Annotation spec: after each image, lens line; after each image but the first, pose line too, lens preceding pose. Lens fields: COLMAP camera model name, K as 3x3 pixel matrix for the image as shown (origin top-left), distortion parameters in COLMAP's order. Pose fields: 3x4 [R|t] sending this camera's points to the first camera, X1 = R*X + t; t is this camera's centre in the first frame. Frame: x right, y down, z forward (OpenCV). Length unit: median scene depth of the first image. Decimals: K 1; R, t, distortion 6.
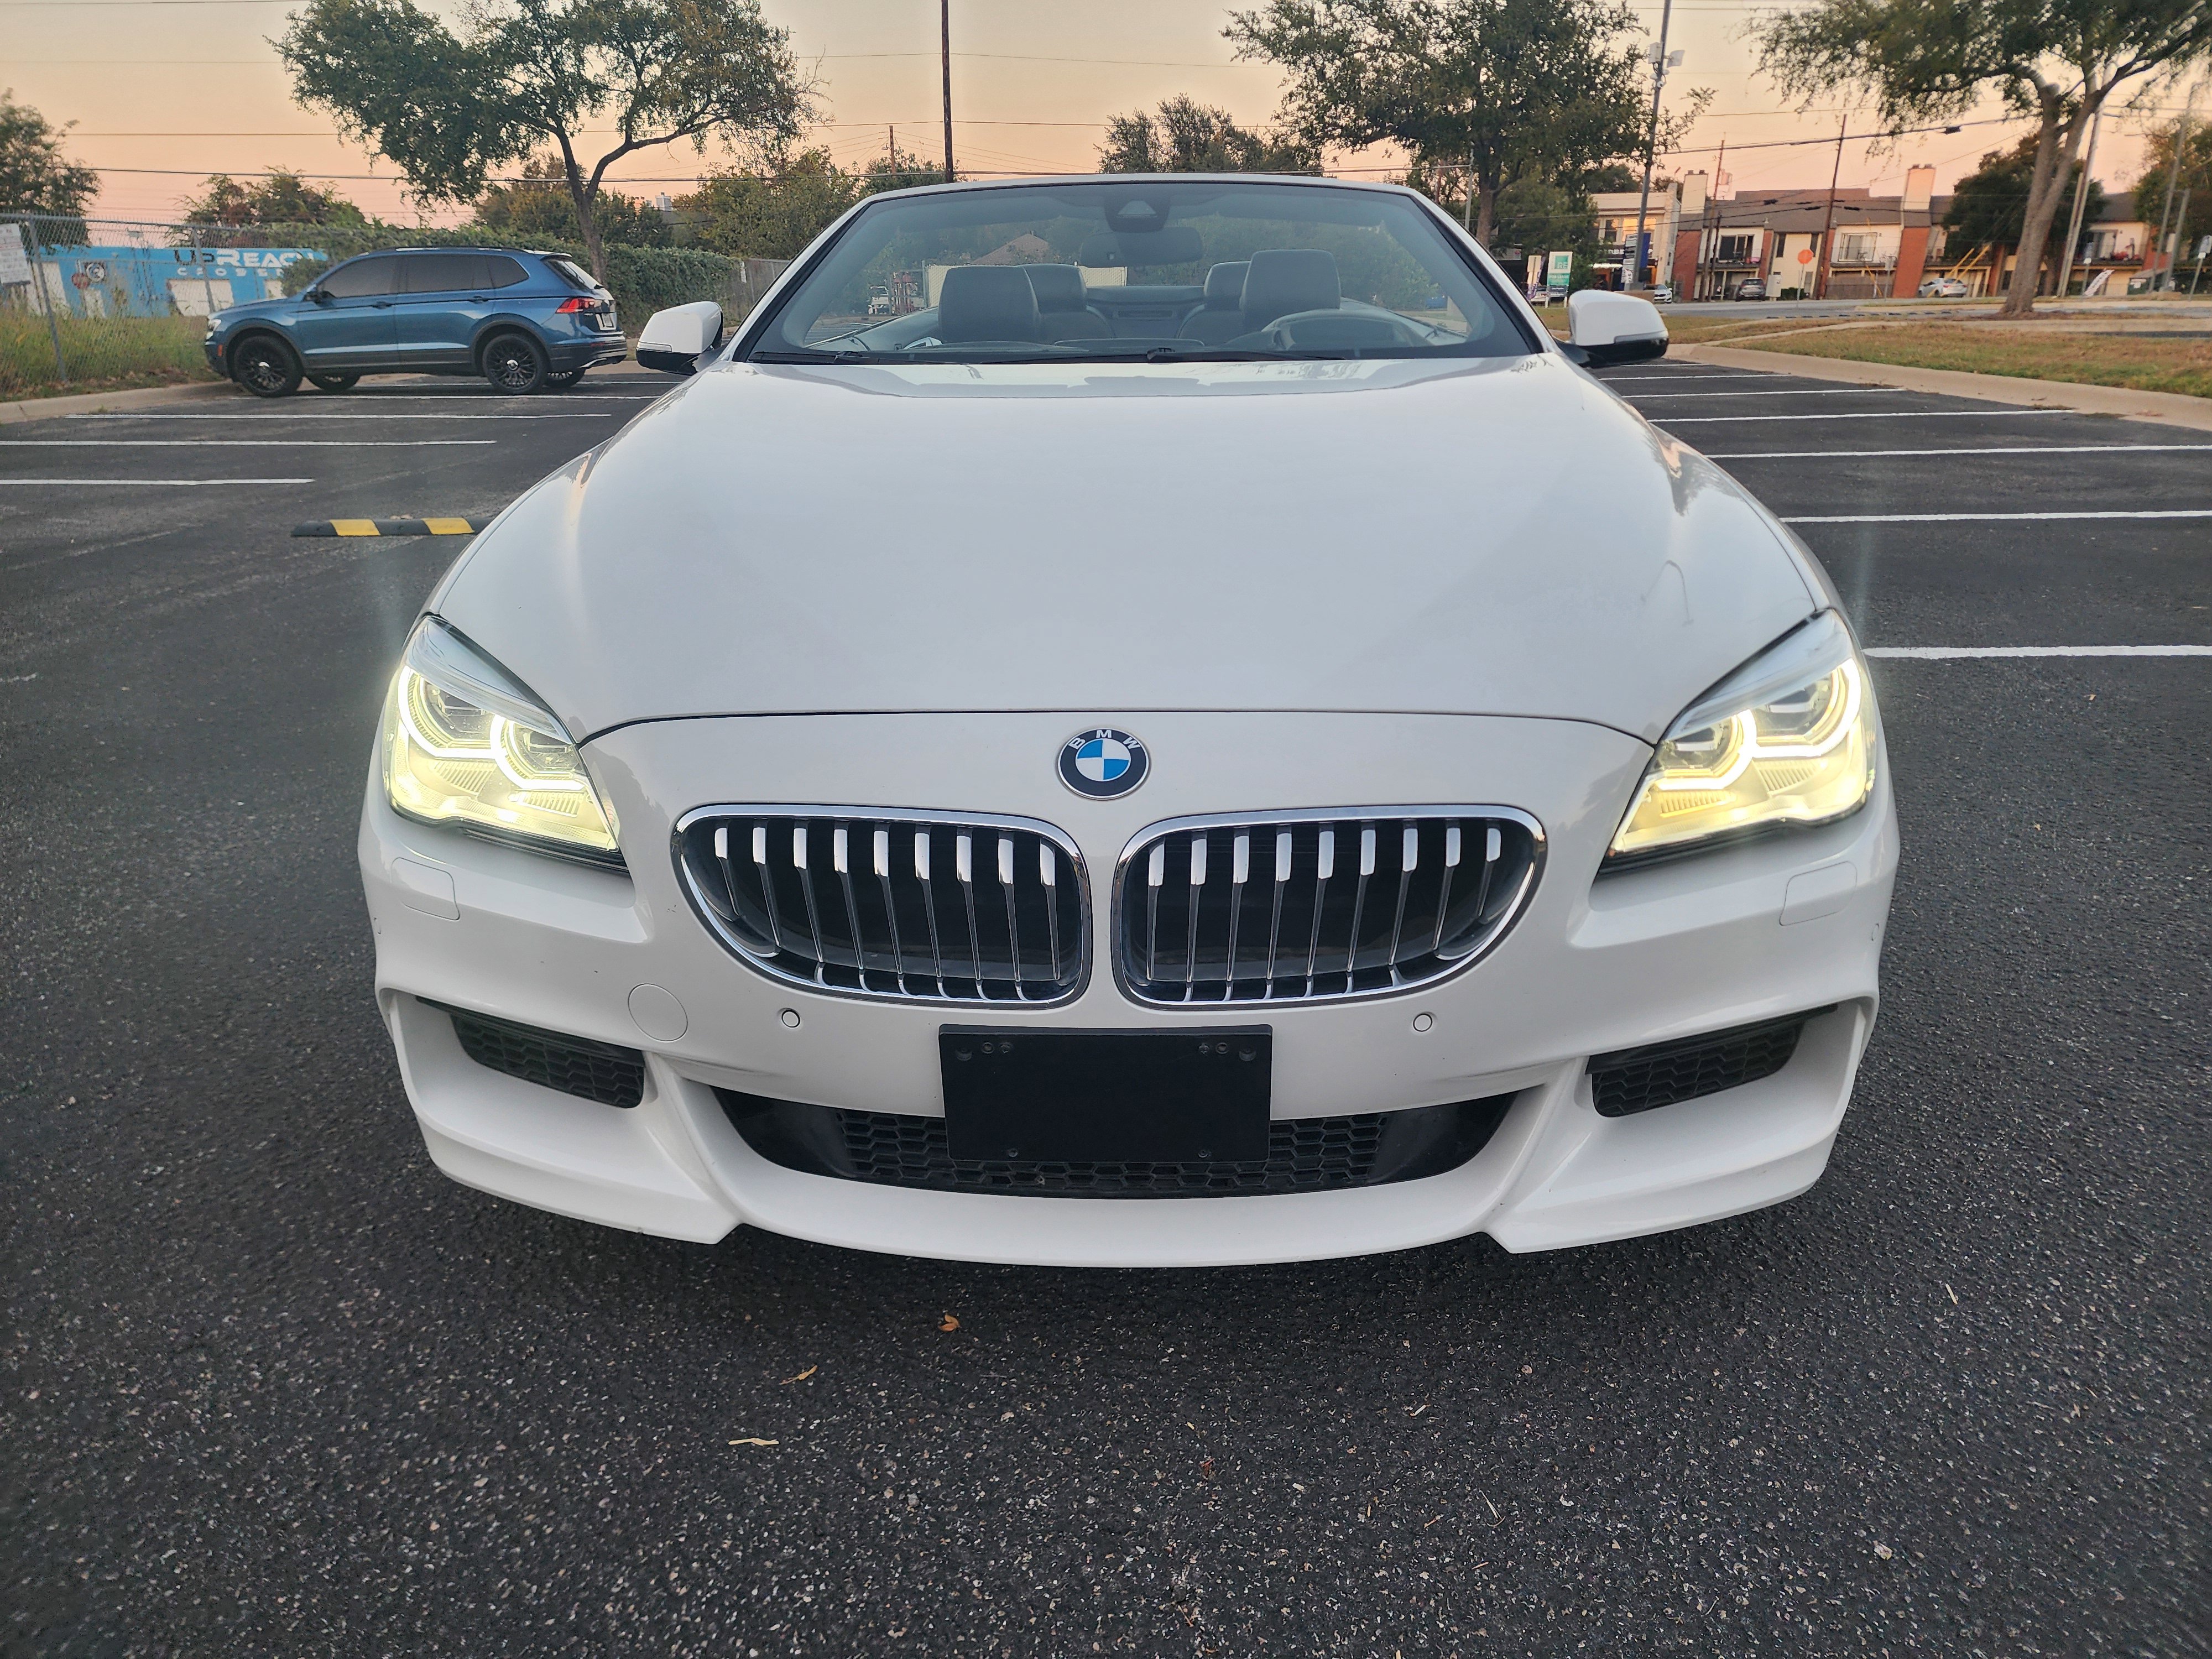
lens RADIAL K [[1492.7, 0, 1118.8], [0, 1492.7, 829.2], [0, 0, 1]] dist [0.079122, -0.065802]
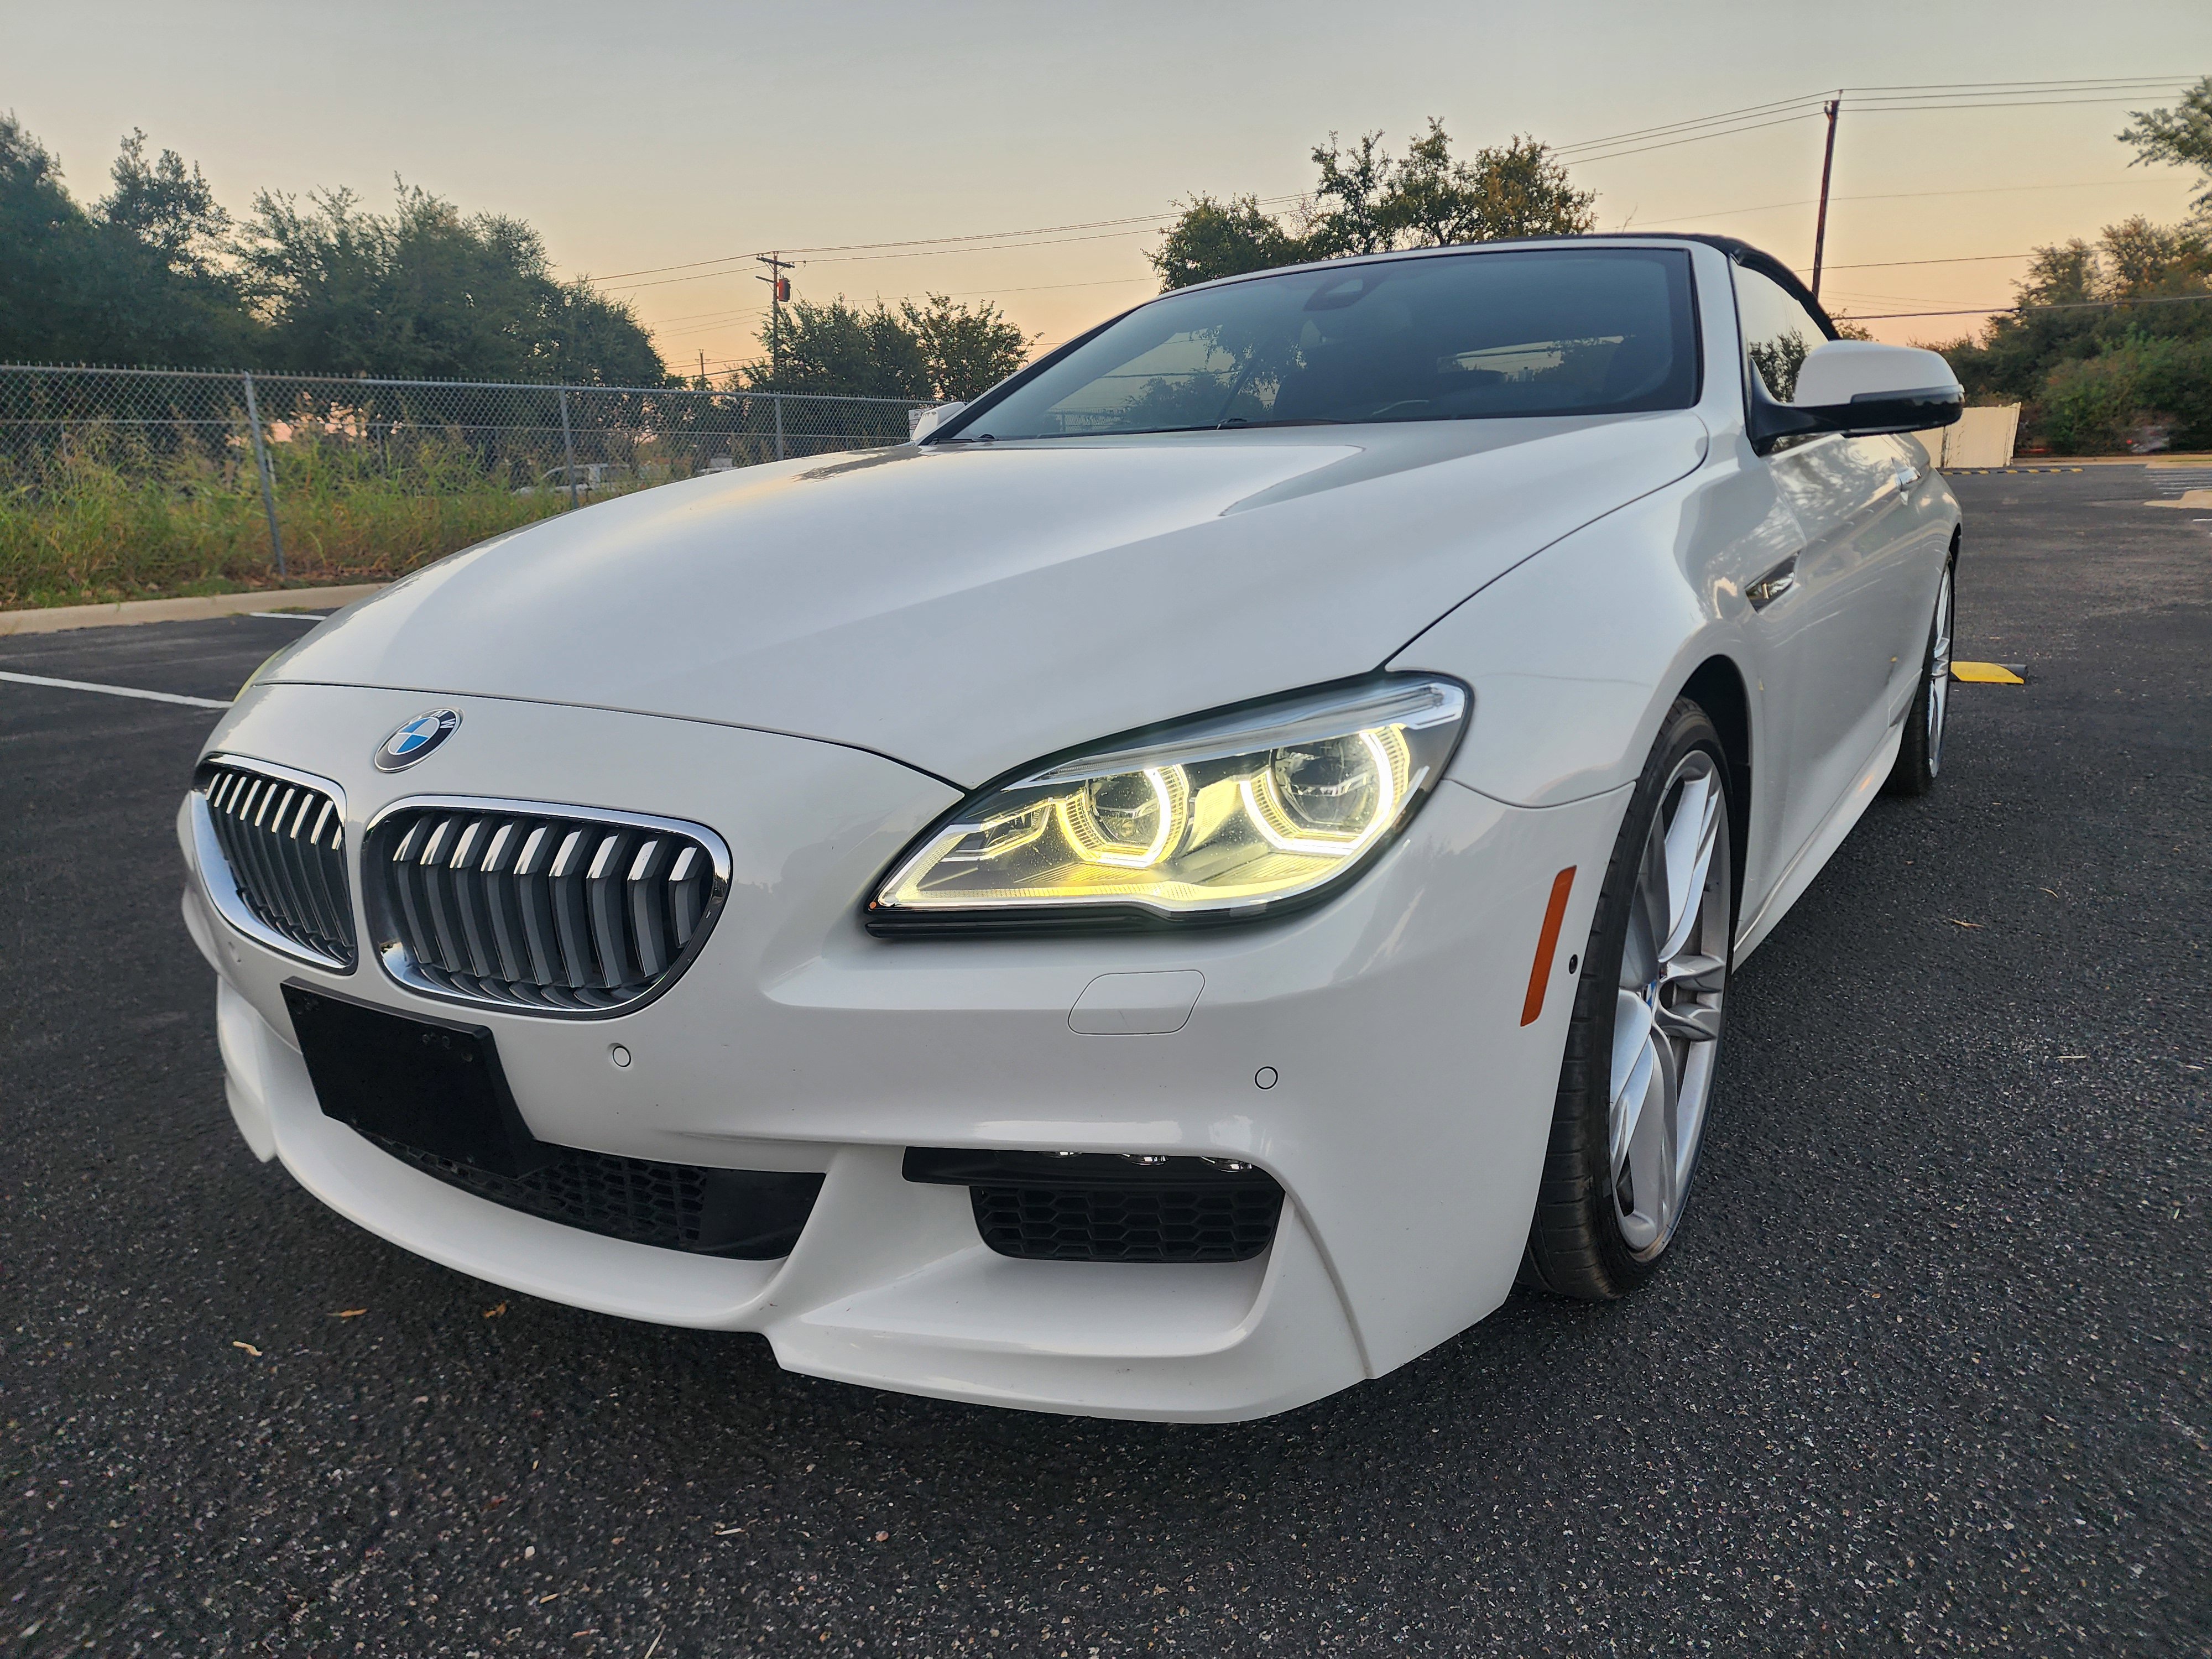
lens RADIAL K [[1492.7, 0, 1111.0], [0, 1492.7, 836.7], [0, 0, 1]] dist [0.079122, -0.065802]
pose [[0.856880, 0.109373, -0.503780, 0.739514], [-0.156475, 0.986311, -0.052016, 0.000123], [0.491195, 0.123400, 0.862265, 0.286962]]
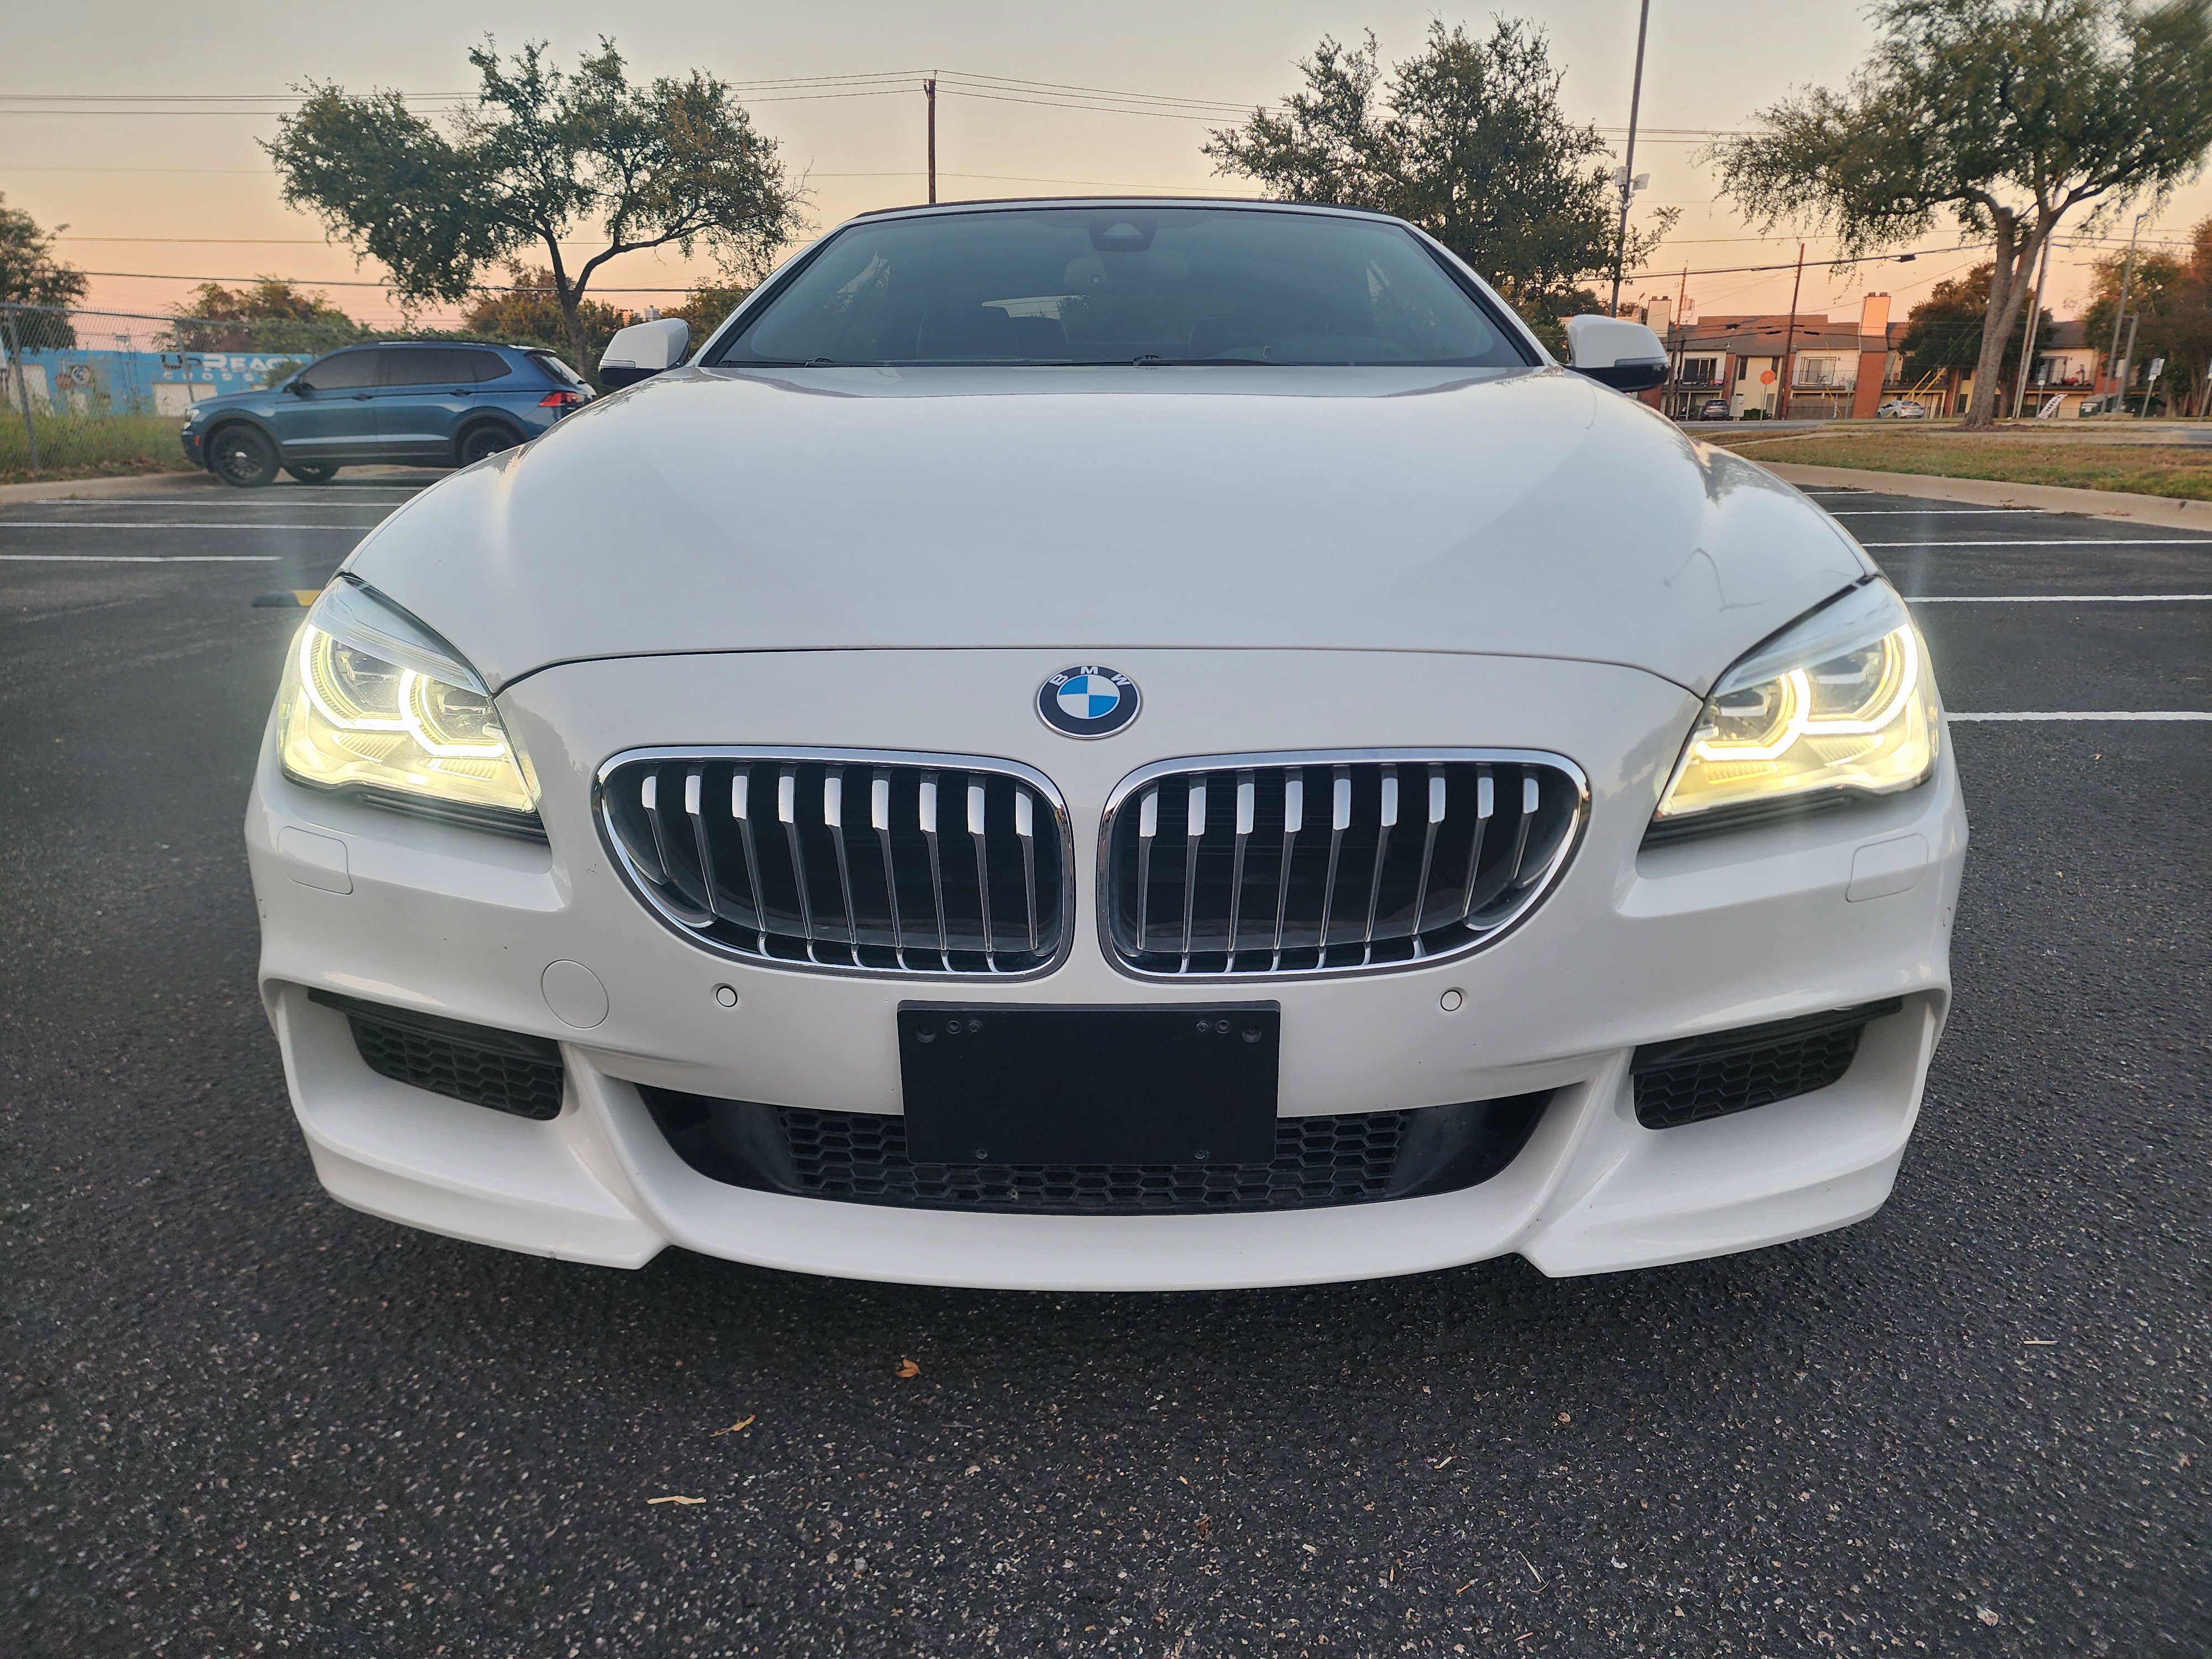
lens RADIAL K [[1492.7, 0, 1124.1], [0, 1492.7, 848.5], [0, 0, 1]] dist [0.079122, -0.065802]
pose [[0.999837, 0.004461, 0.017519, -0.003307], [-0.003443, 0.998326, -0.057742, 0.075366], [-0.017747, 0.057672, 0.998178, 0.100754]]
